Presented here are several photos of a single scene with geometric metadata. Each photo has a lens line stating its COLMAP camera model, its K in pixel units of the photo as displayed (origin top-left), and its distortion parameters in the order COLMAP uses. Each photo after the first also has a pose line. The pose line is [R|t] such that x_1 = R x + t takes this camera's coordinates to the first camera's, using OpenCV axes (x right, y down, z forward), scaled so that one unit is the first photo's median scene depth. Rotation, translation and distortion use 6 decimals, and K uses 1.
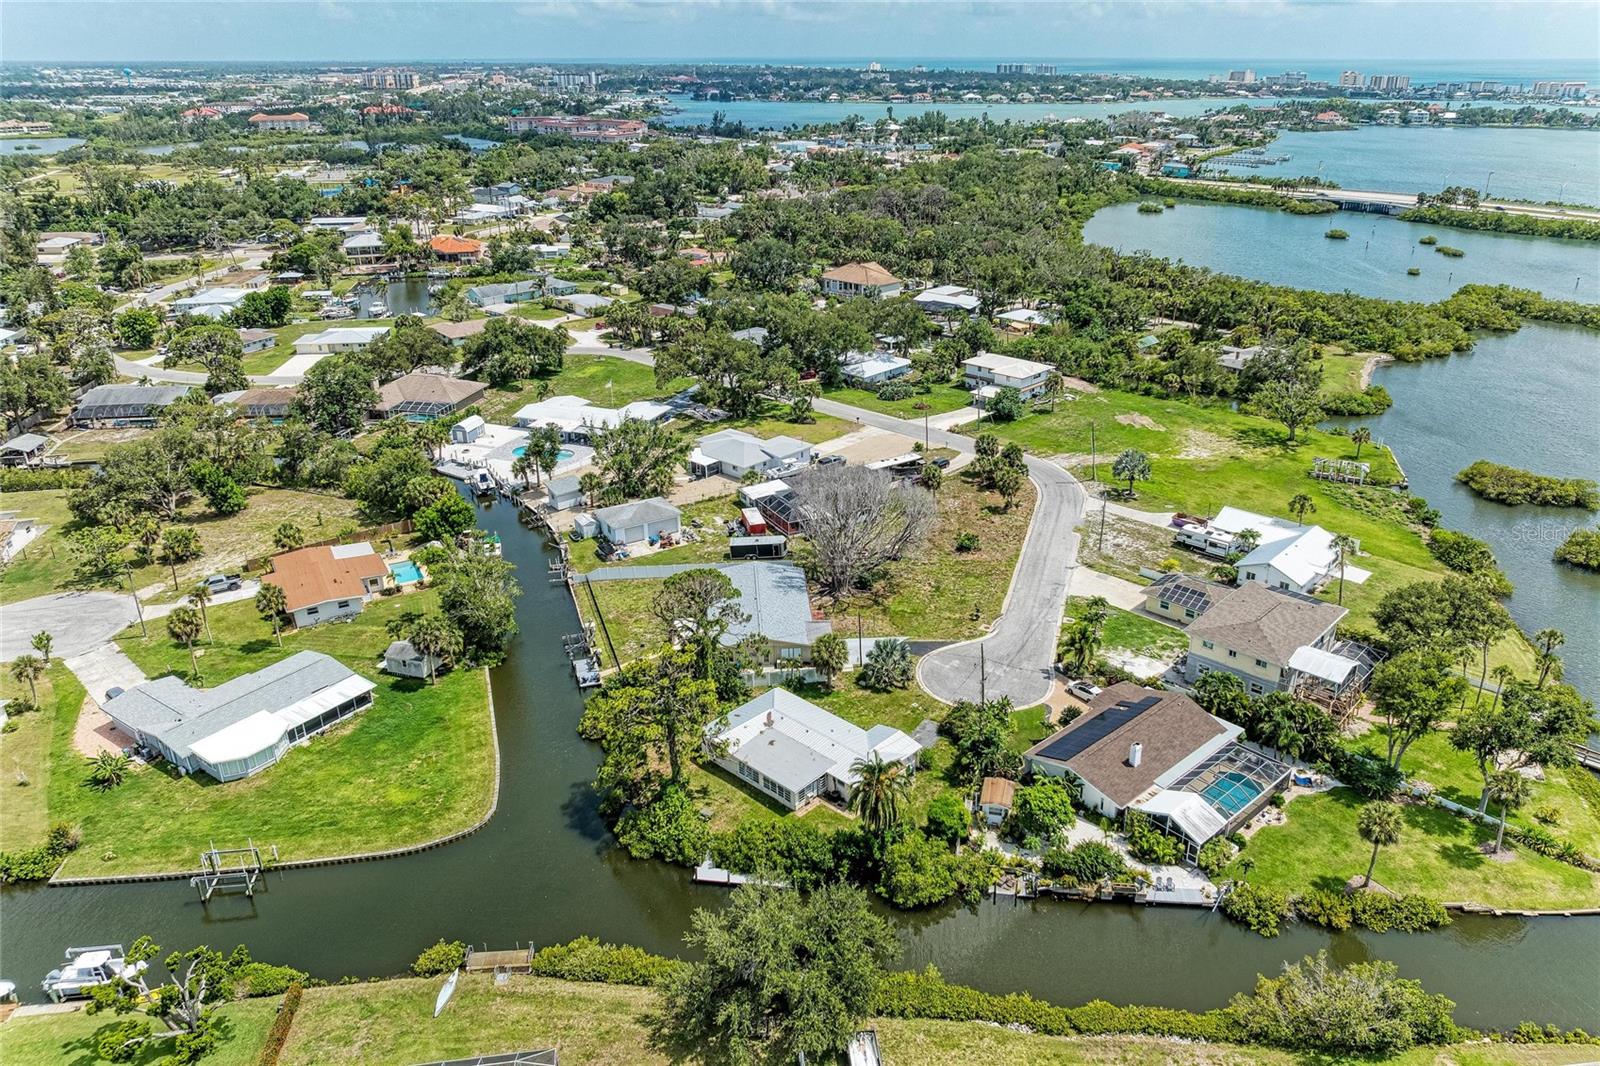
lens RADIAL K [[1135.8, 0, 800.0], [0, 1135.8, 533.0], [0, 0, 1]] dist [-0.076222, 0.061319]
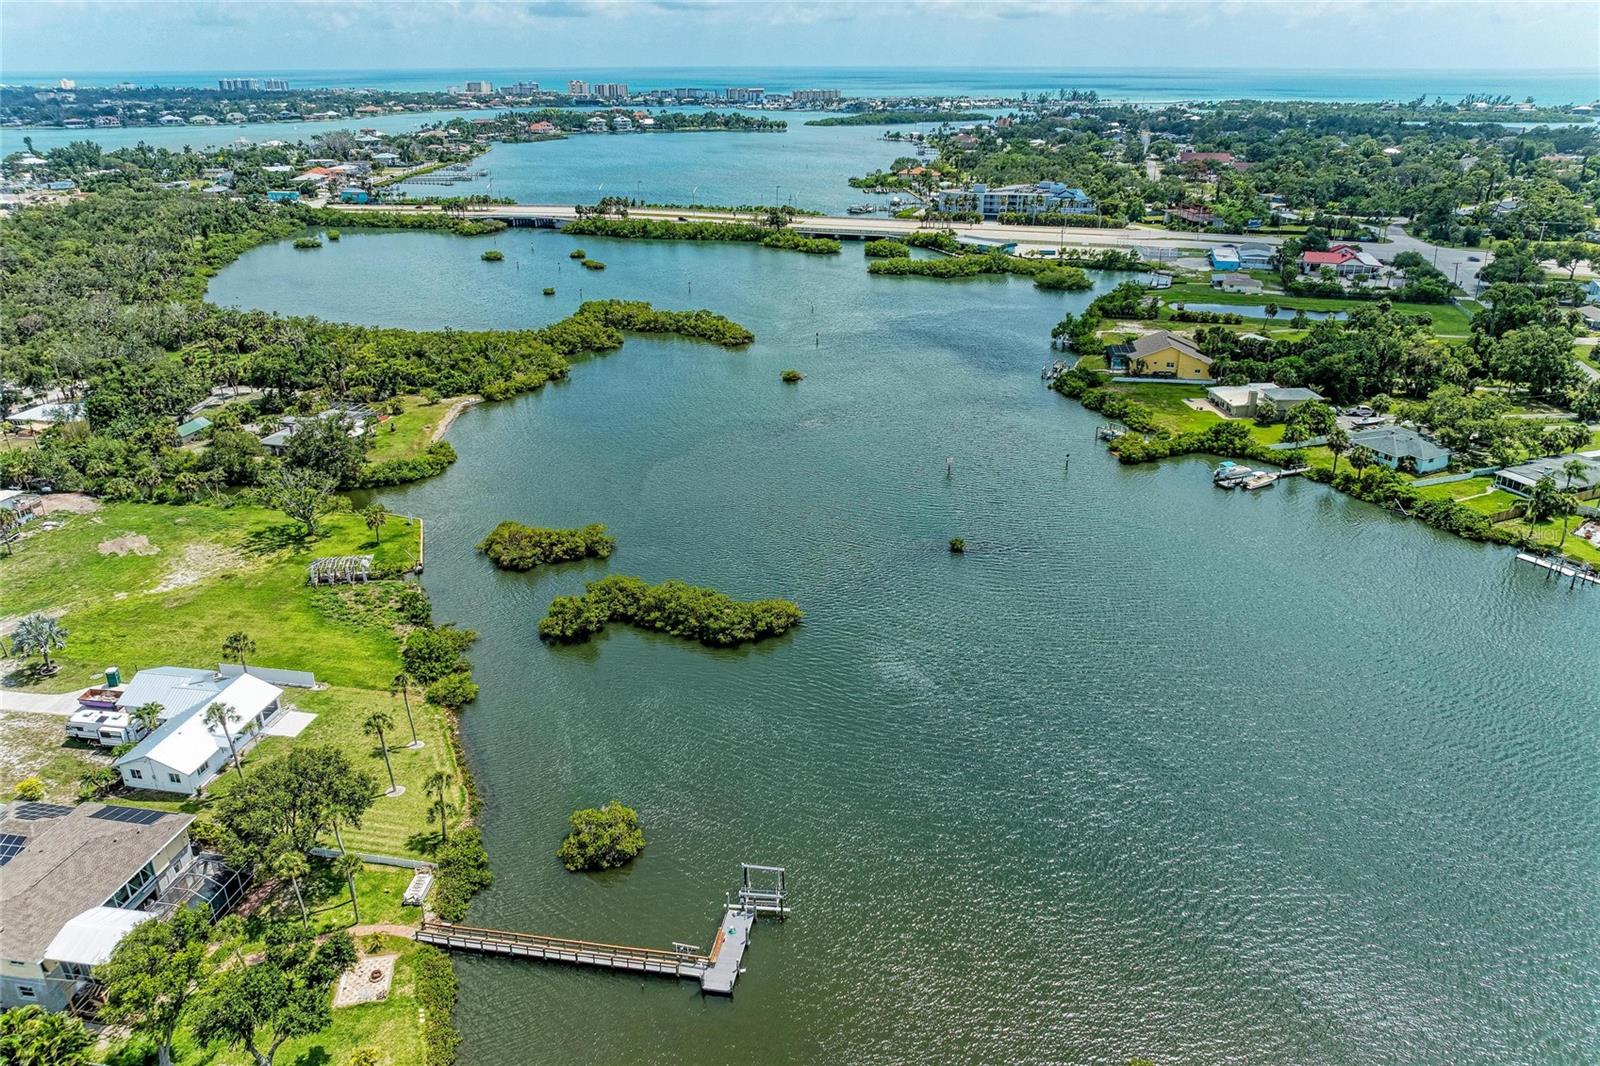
lens RADIAL K [[1125.4, 0, 811.4], [0, 1125.4, 534.3], [0, 0, 1]] dist [-0.021228, 0.002155]
pose [[0.825717, -0.213799, 0.521998, 0.119245], [0.217552, 0.974498, 0.055000, -0.018228], [-0.520445, 0.068147, 0.851171, 0.024155]]
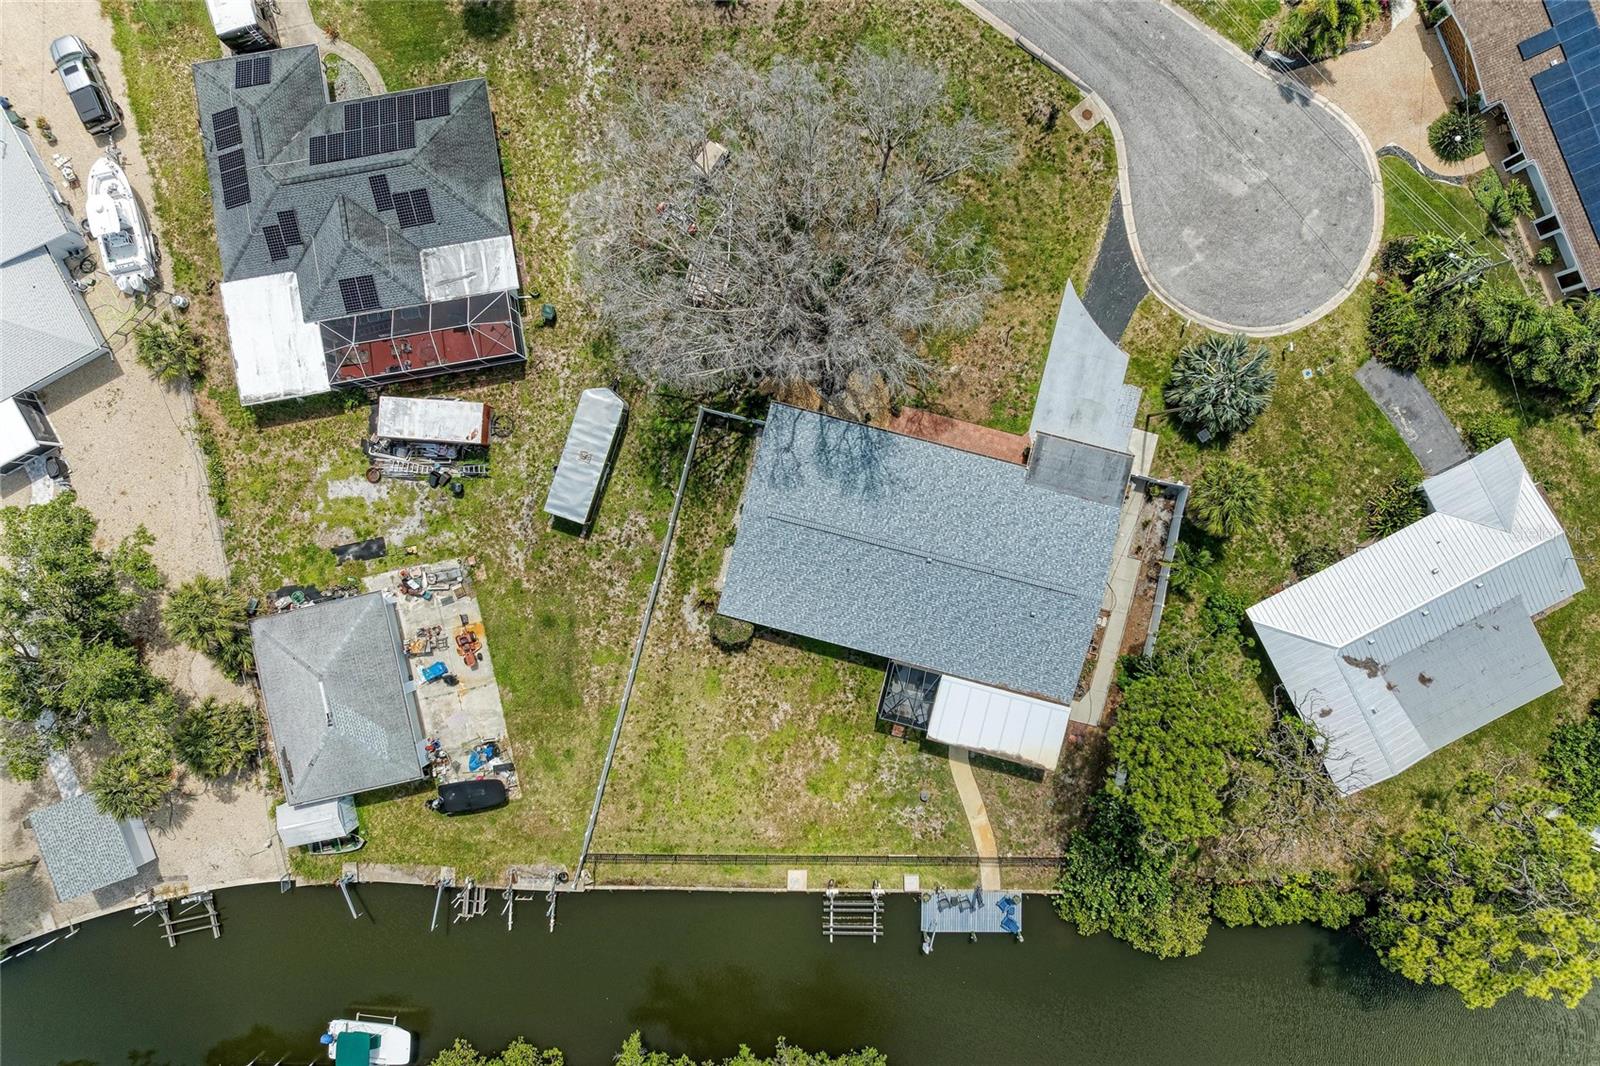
lens RADIAL K [[1125.4, 0, 811.4], [0, 1125.4, 534.3], [0, 0, 1]] dist [-0.021228, 0.002155]
pose [[0.317513, -0.948254, -0.000154, -0.011702], [0.371928, 0.124387, 0.919890, -0.102984], [-0.872270, -0.292134, 0.392176, 0.230795]]
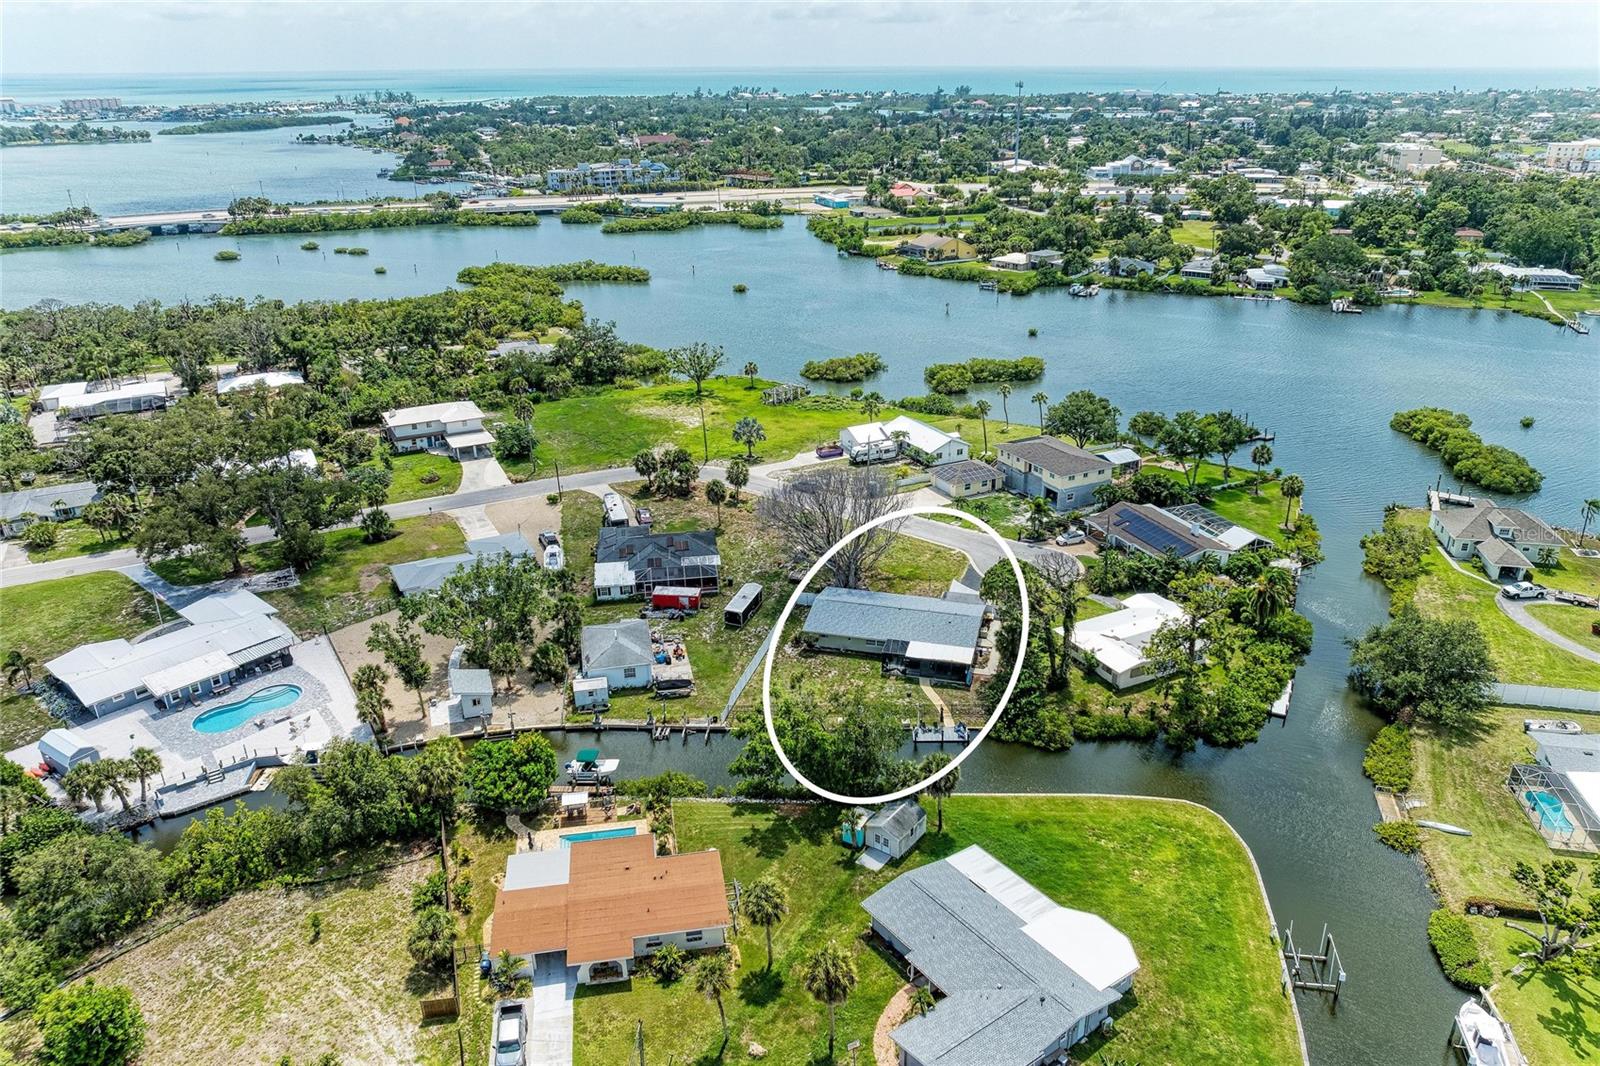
lens RADIAL K [[1125.4, 0, 811.4], [0, 1125.4, 534.3], [0, 0, 1]] dist [-0.021228, 0.002155]
pose [[0.317907, -0.362491, 0.876091, -0.249515], [0.372970, 0.897342, 0.235945, -0.072638], [-0.871681, 0.251747, 0.420470, 0.166597]]
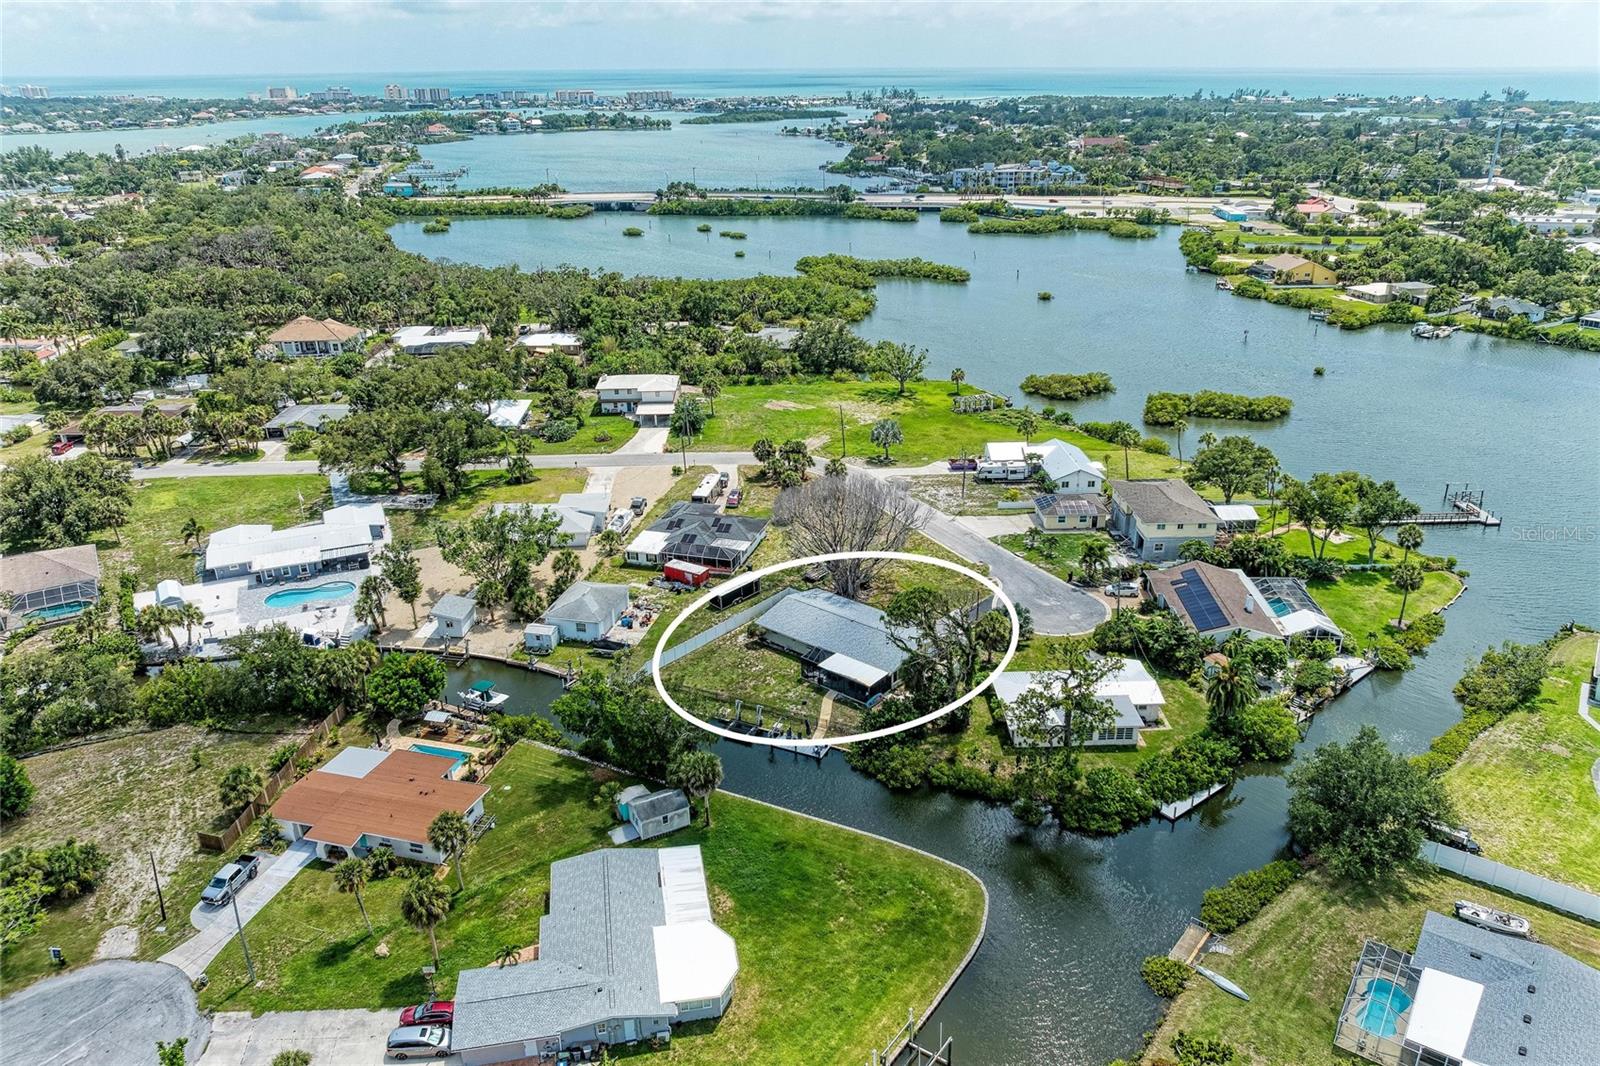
lens RADIAL K [[1125.4, 0, 811.4], [0, 1125.4, 534.3], [0, 0, 1]] dist [-0.021228, 0.002155]
pose [[0.689098, -0.277673, 0.669359, -0.192997], [0.284979, 0.953092, 0.101993, -0.034521], [-0.666282, 0.120471, 0.735904, 0.071697]]
